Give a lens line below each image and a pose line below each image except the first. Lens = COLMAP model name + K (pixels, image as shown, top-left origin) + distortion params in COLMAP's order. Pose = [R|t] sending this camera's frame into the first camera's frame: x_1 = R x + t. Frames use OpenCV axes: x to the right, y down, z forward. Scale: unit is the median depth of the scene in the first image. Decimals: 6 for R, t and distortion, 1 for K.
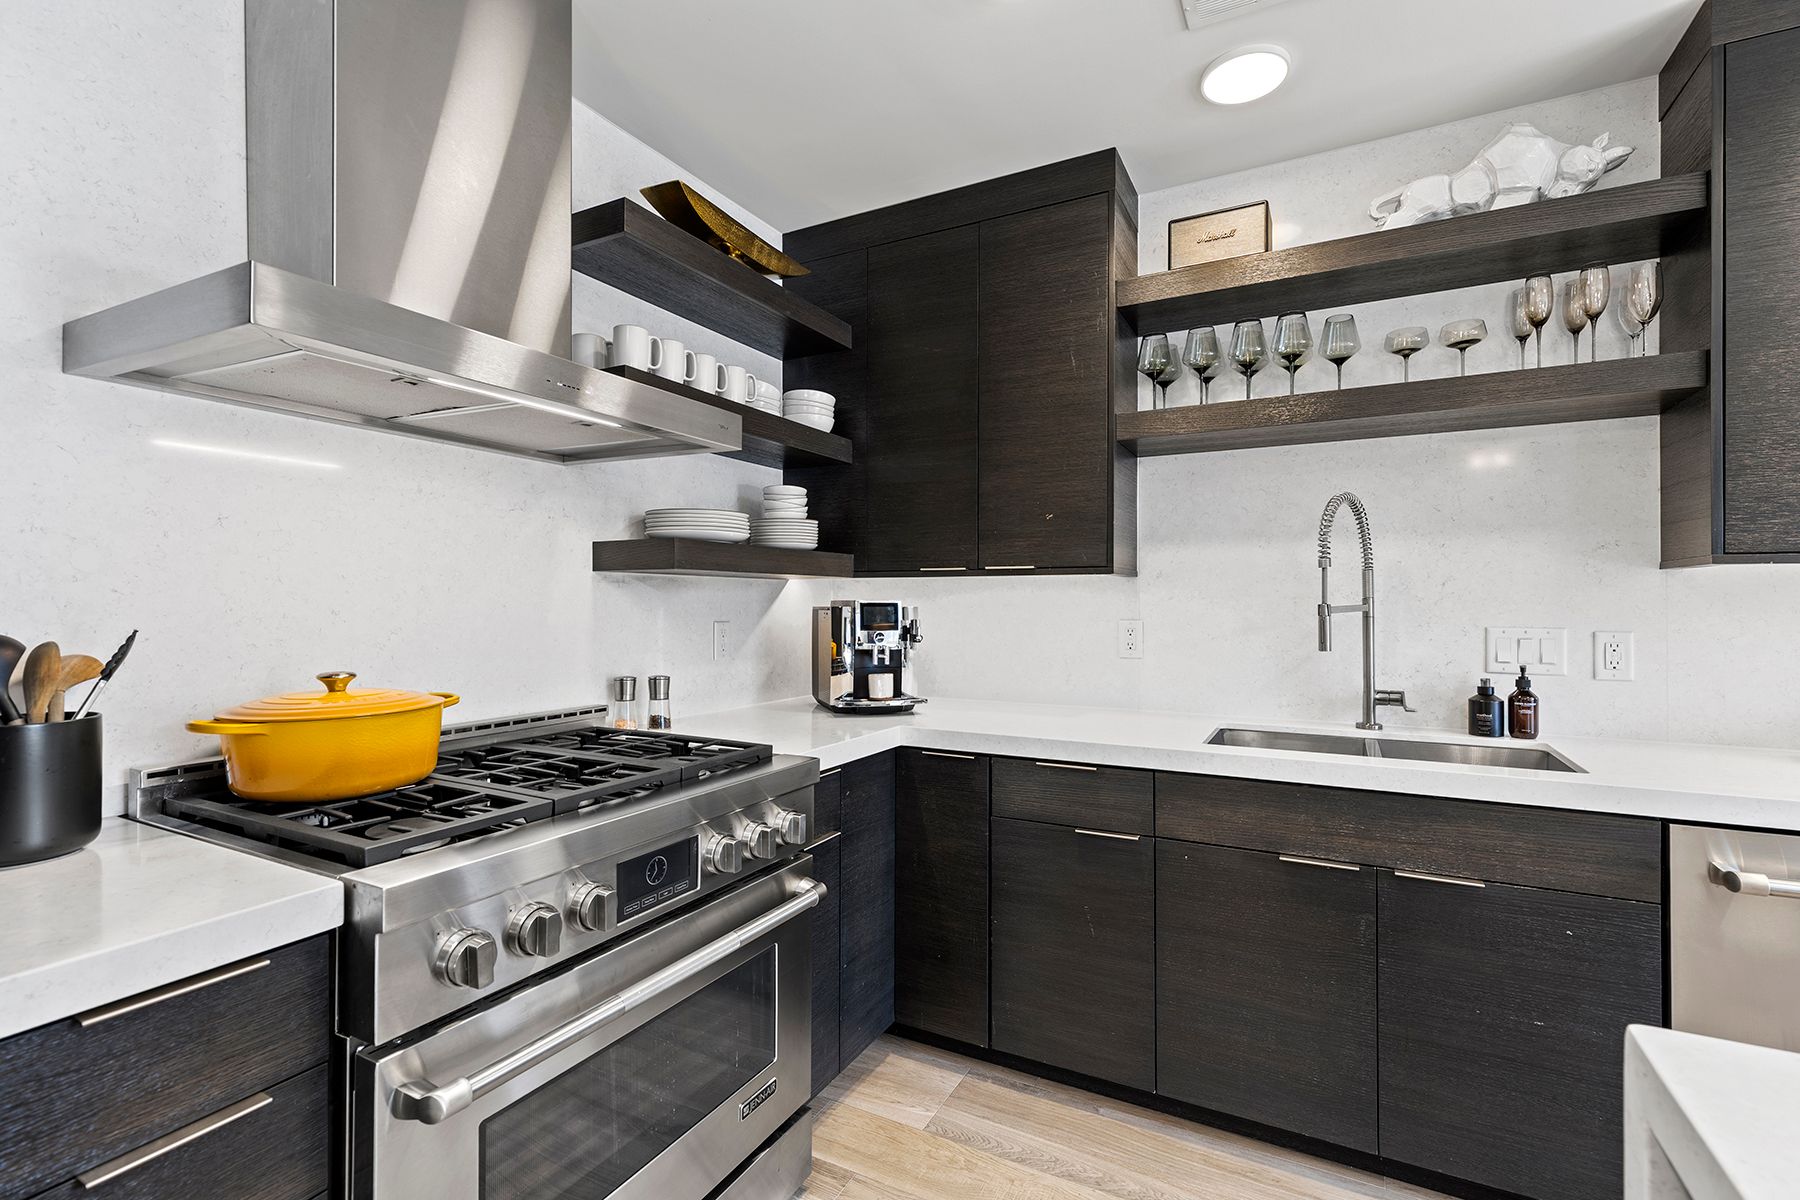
lens RADIAL K [[811.0, 0, 903.0], [0, 811.0, 598.2], [0, 0, 1]] dist [0.000600, 0.000649]
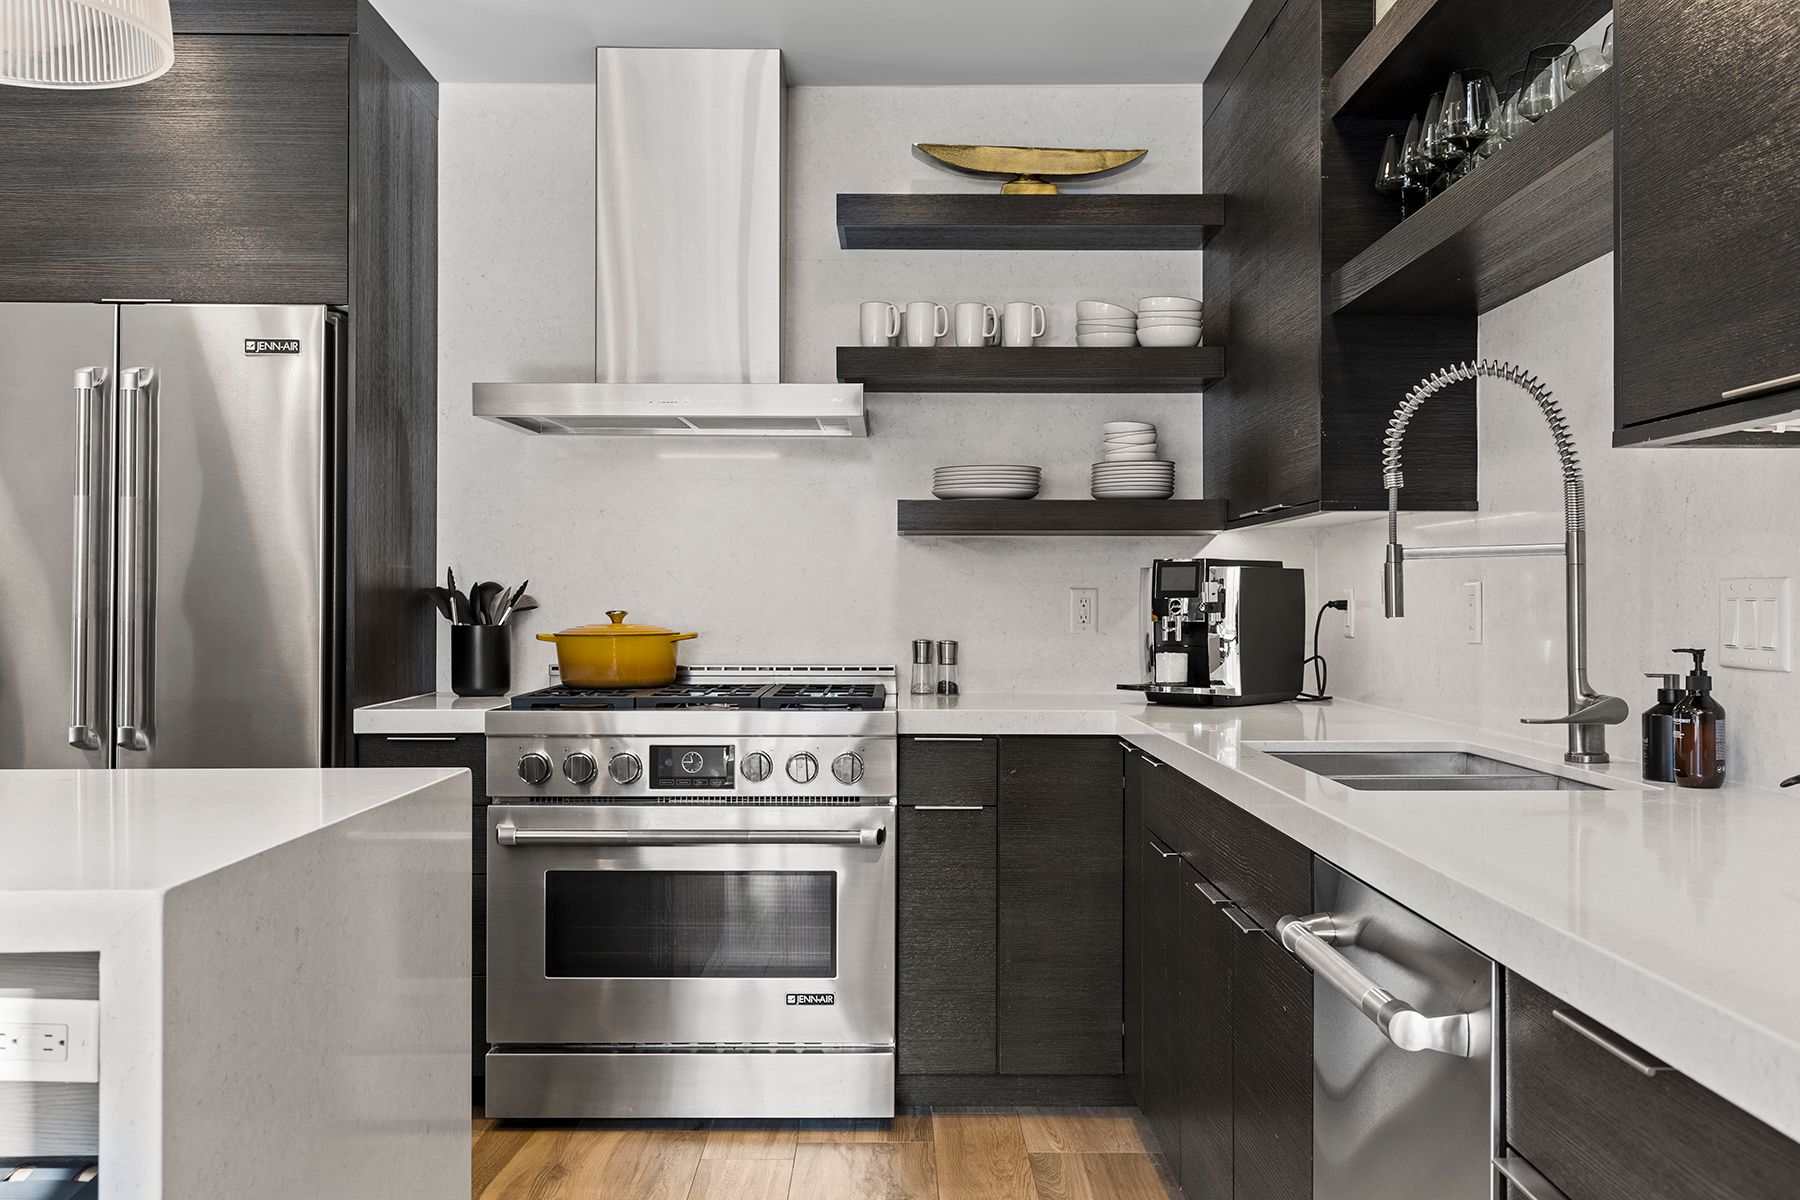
lens RADIAL K [[1591.8, 0, 900.9], [0, 1591.8, 597.3], [0, 0, 1]] dist [0.008324, 0.003695]
pose [[0.469359, -0.001840, -0.883006, 1.351320], [0.003189, 0.999995, -0.000388, 0.045111], [0.883002, -0.002634, 0.469362, 0.056164]]
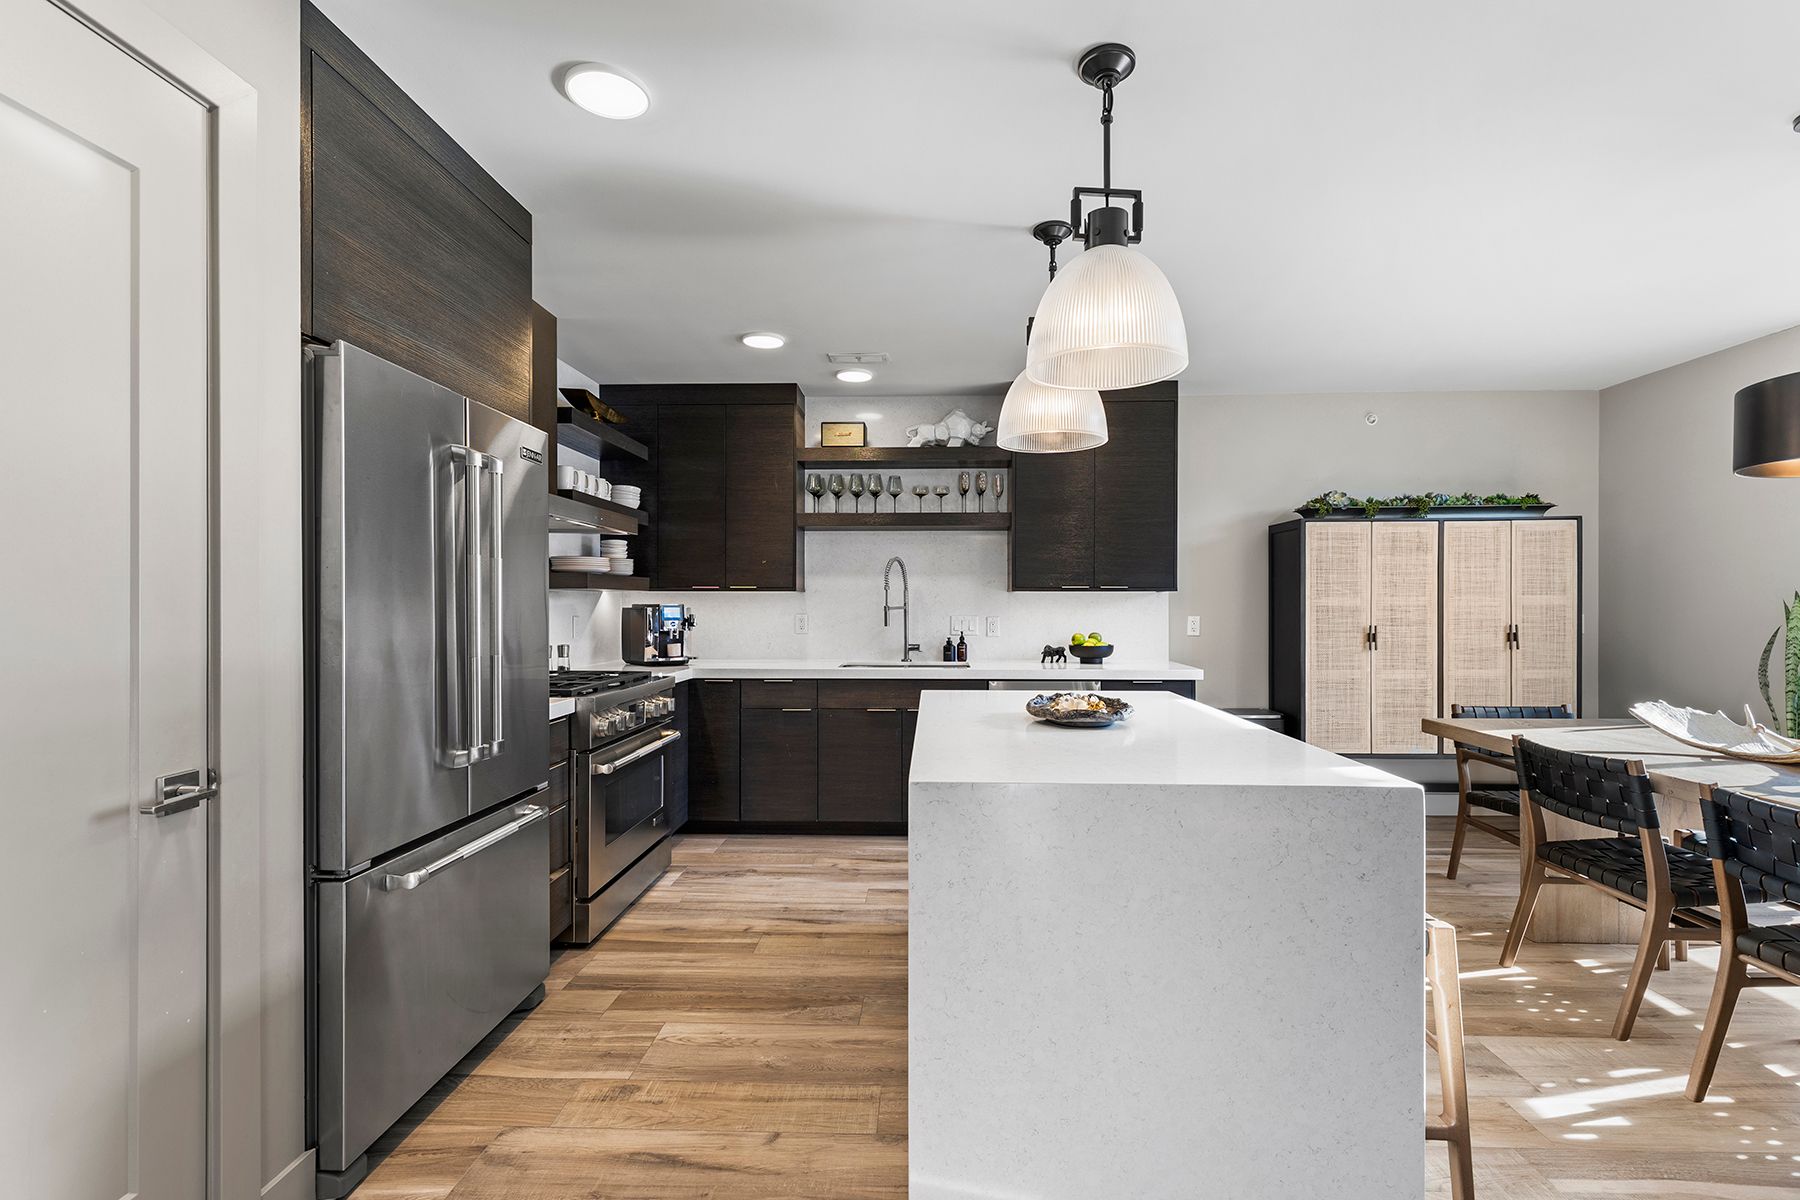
lens RADIAL K [[811.0, 0, 912.9], [0, 811.0, 604.2], [0, 0, 1]] dist [0.000600, 0.000649]
pose [[0.896719, 0.000349, 0.442601, -0.406142], [-0.001555, 0.999996, 0.002362, -0.002811], [-0.442598, -0.002806, 0.896716, -1.030036]]
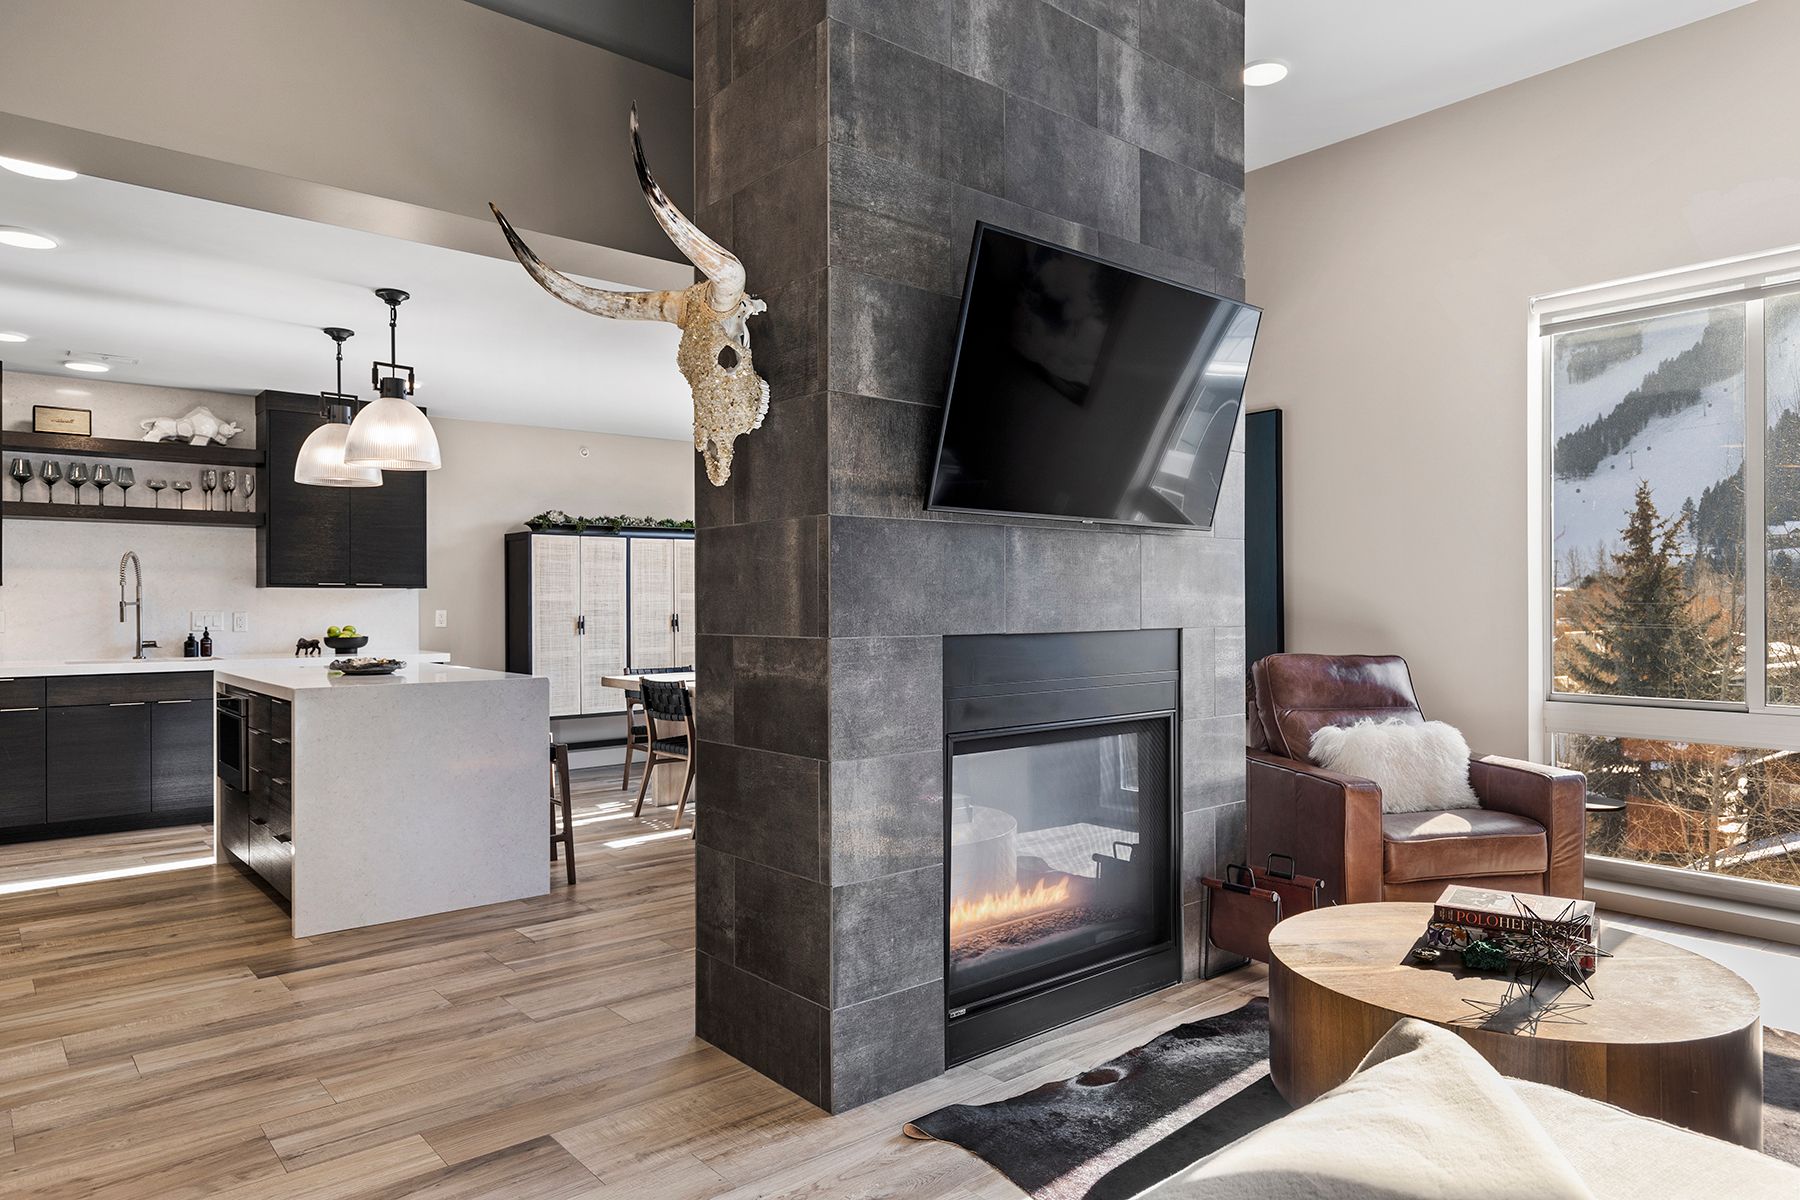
lens RADIAL K [[1120.9, 0, 903.4], [0, 1120.9, 609.2], [0, 0, 1]] dist [0.001555, -0.002039]
pose [[0.374618, -0.005928, 0.927160, -1.470047], [0.000244, 0.999980, 0.006295, 0.009199], [-0.927179, -0.002132, 0.374612, -2.059041]]
